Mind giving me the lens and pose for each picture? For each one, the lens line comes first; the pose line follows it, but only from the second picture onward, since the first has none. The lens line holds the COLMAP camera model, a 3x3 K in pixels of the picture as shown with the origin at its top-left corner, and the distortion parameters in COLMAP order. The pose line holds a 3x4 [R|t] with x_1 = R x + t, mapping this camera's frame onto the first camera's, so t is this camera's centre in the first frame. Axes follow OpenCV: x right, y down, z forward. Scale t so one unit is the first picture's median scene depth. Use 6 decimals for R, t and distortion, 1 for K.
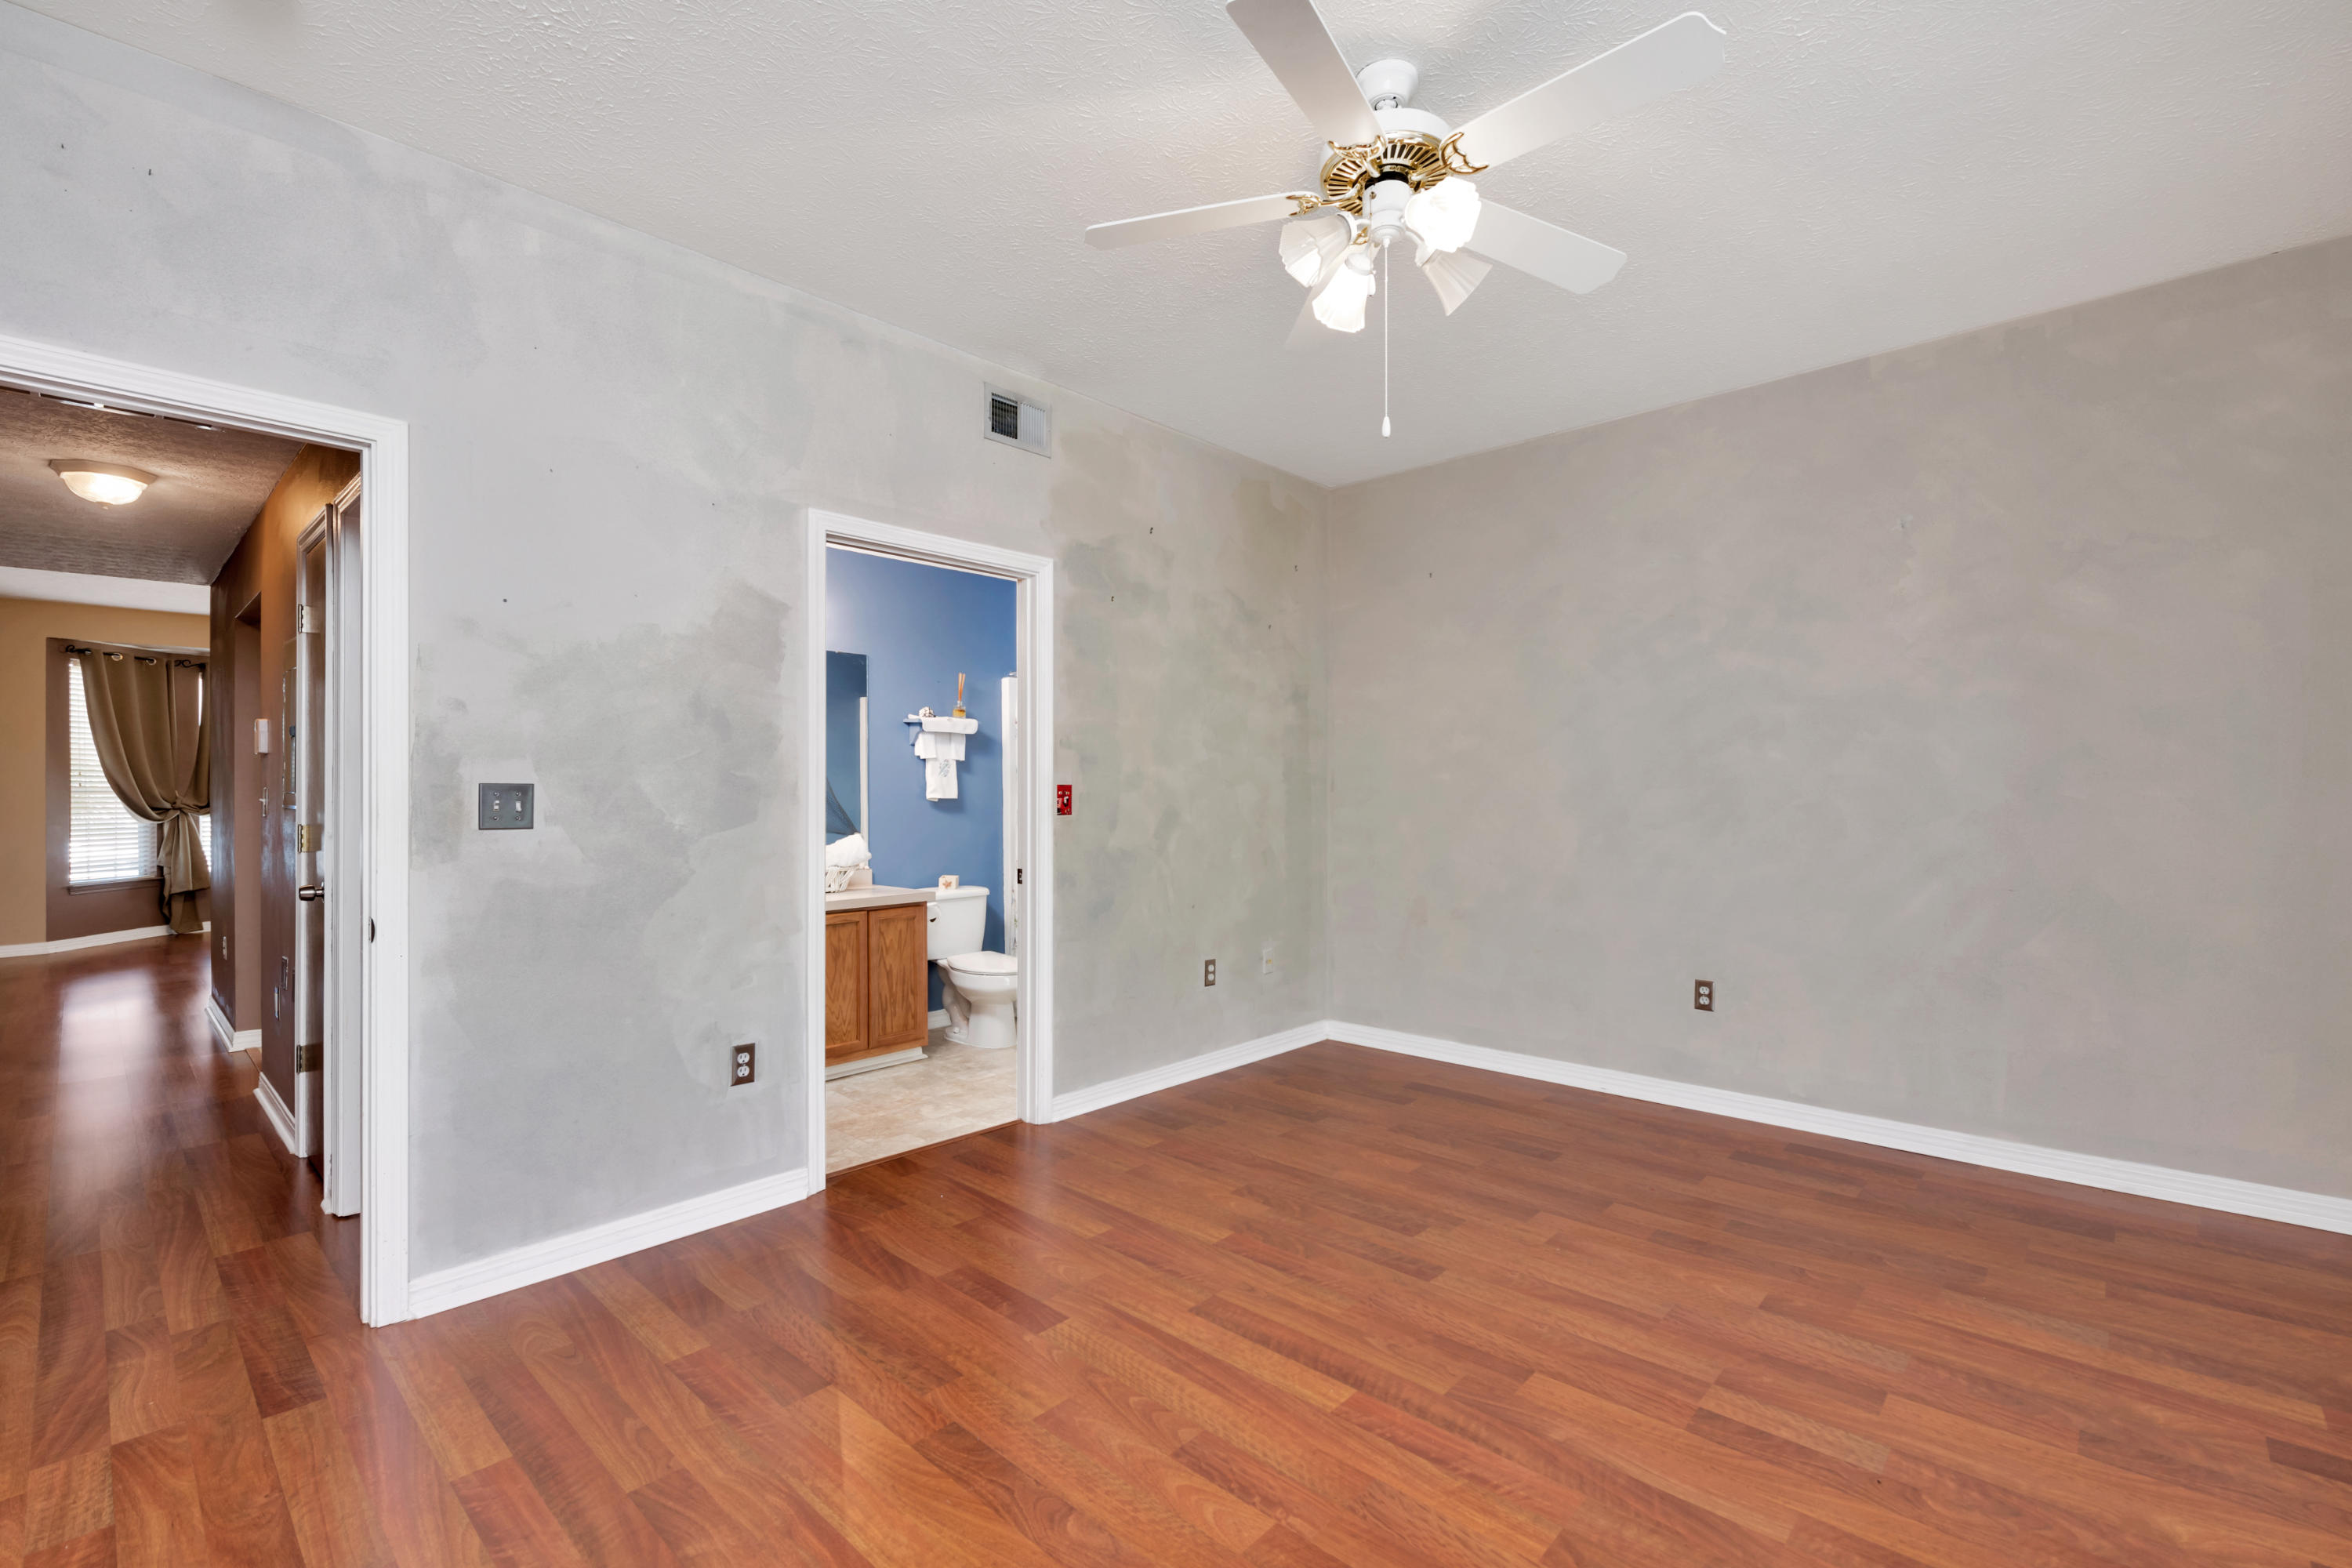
lens RADIAL K [[1023.3, 0, 1175.7], [0, 1023.3, 802.9], [0, 0, 1]] dist [0.000251, -0.005051]
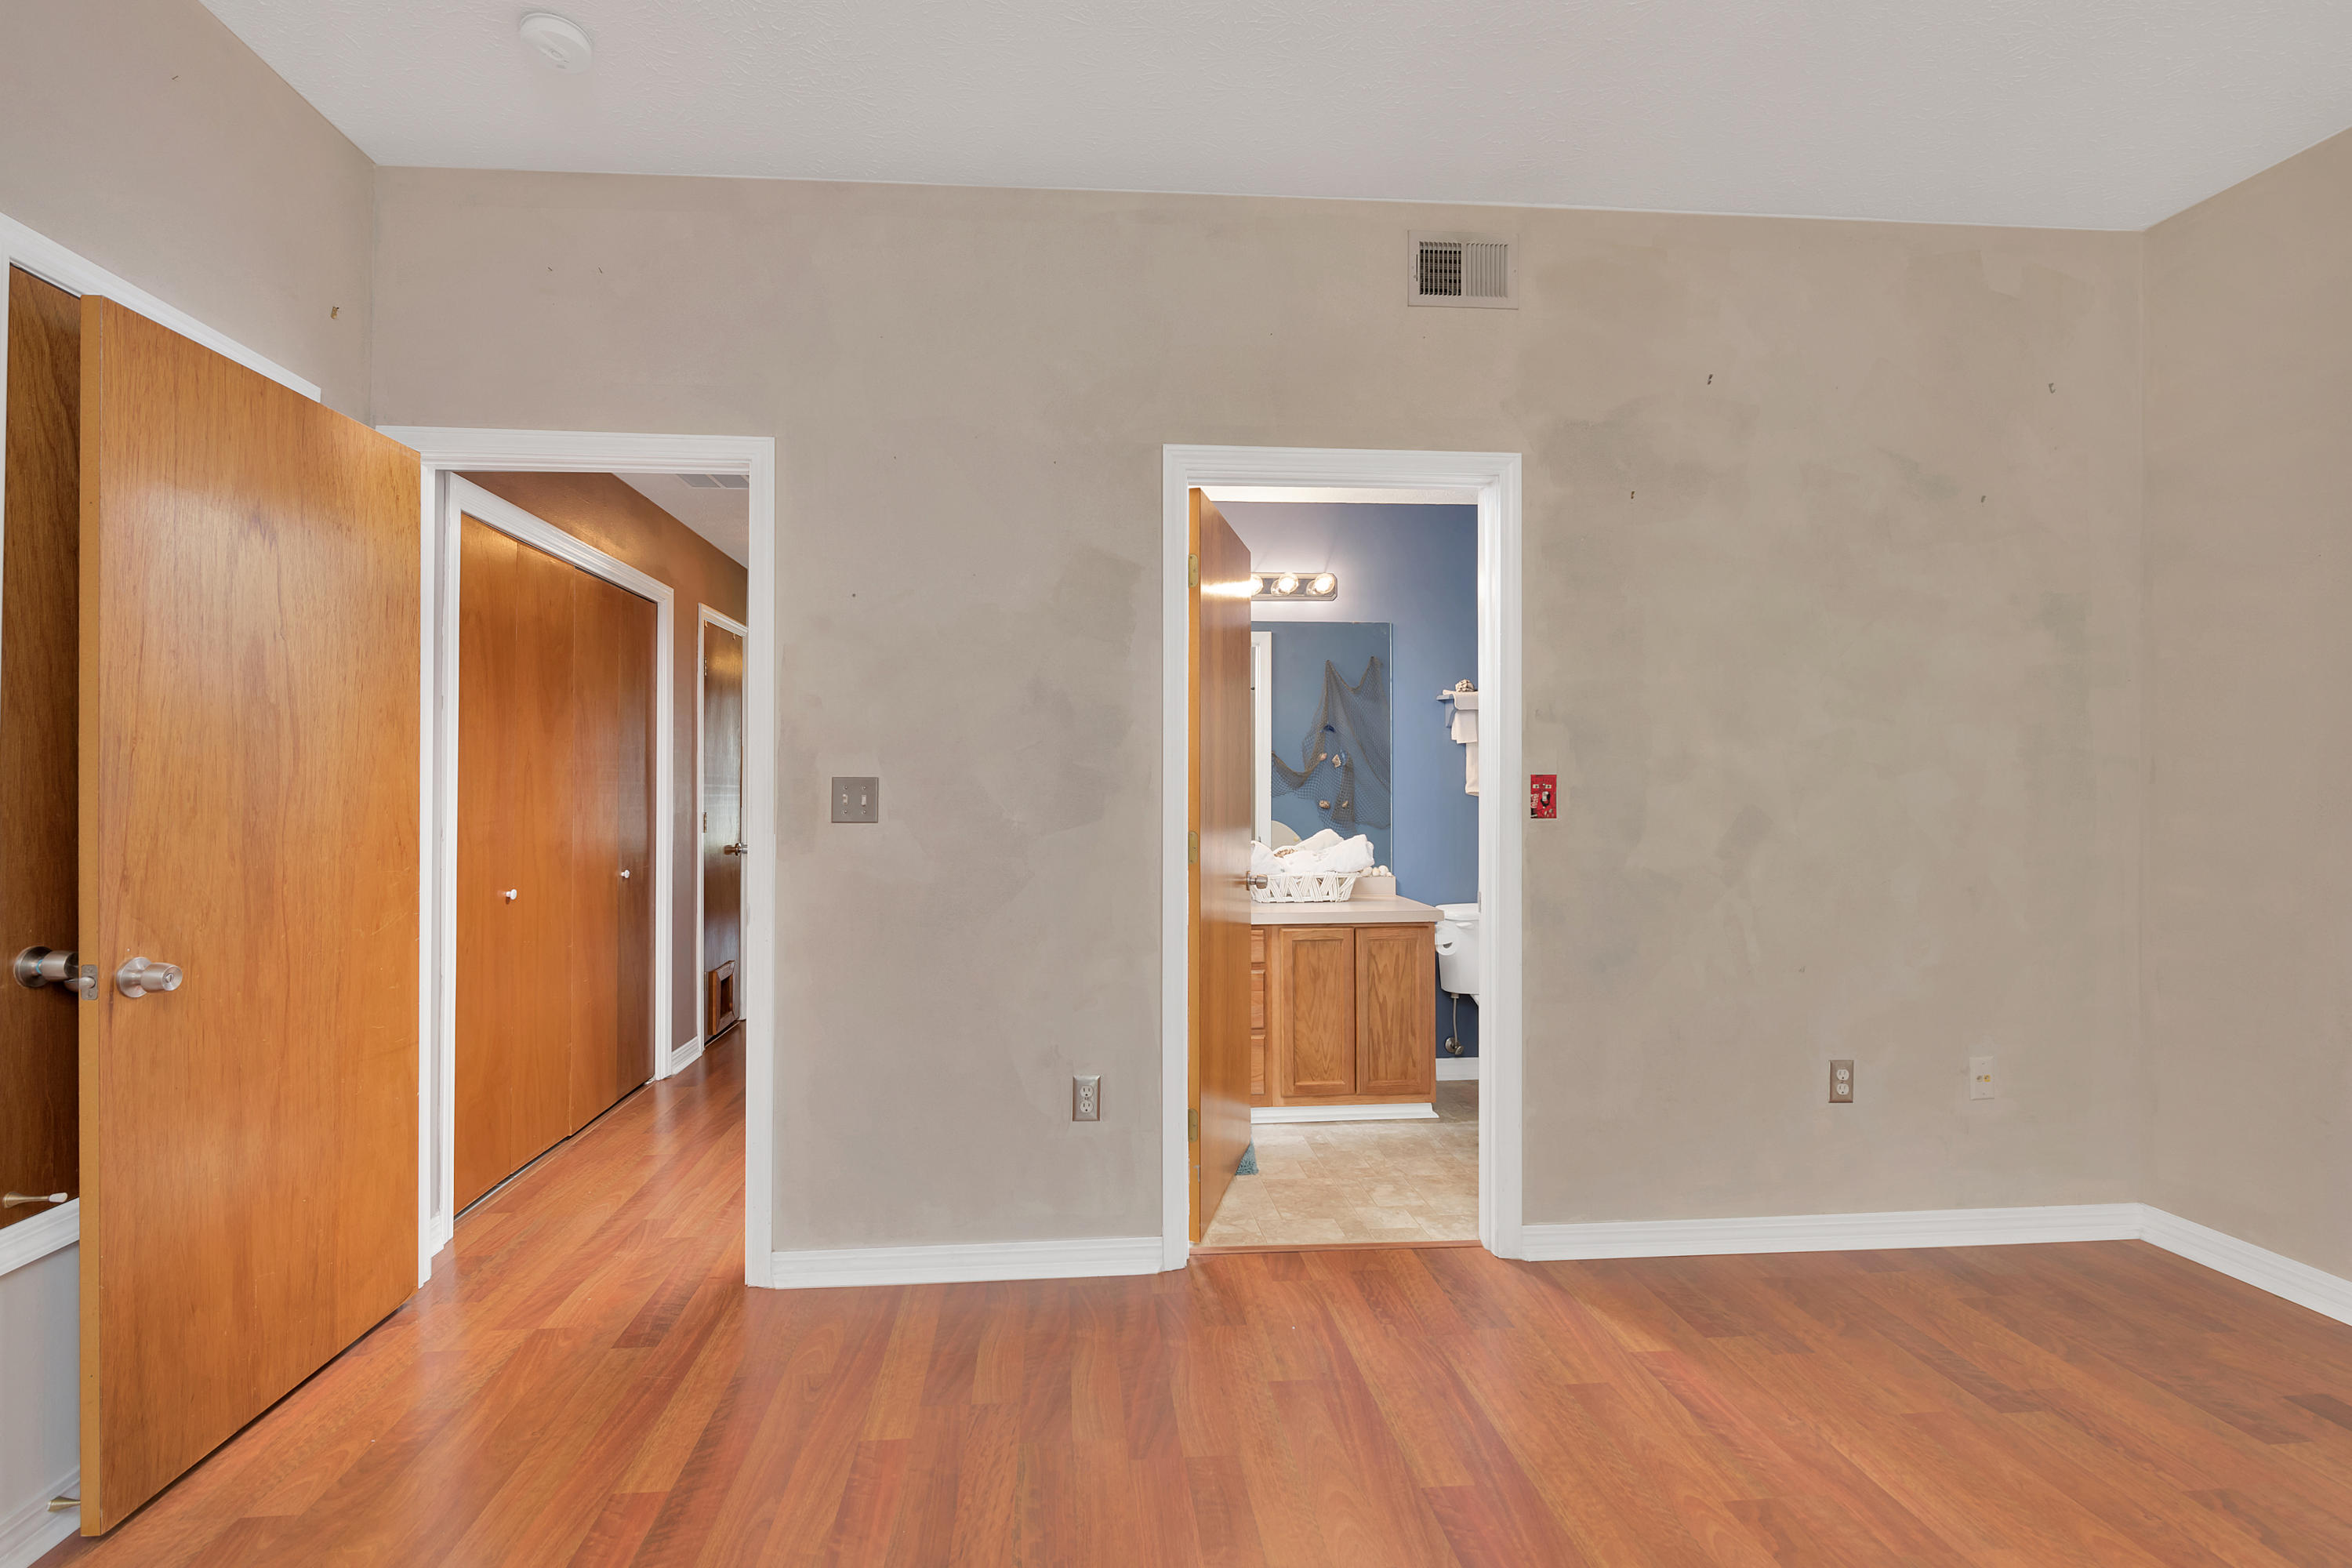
lens RADIAL K [[1027.3, 0, 1176.0], [0, 1027.3, 784.0], [0, 0, 1]] dist [0.000968, -0.004538]
pose [[0.737868, -0.001158, -0.674944, 0.176581], [-0.006108, 0.999946, -0.008393, -0.004062], [0.674917, 0.010316, 0.737822, 0.320443]]
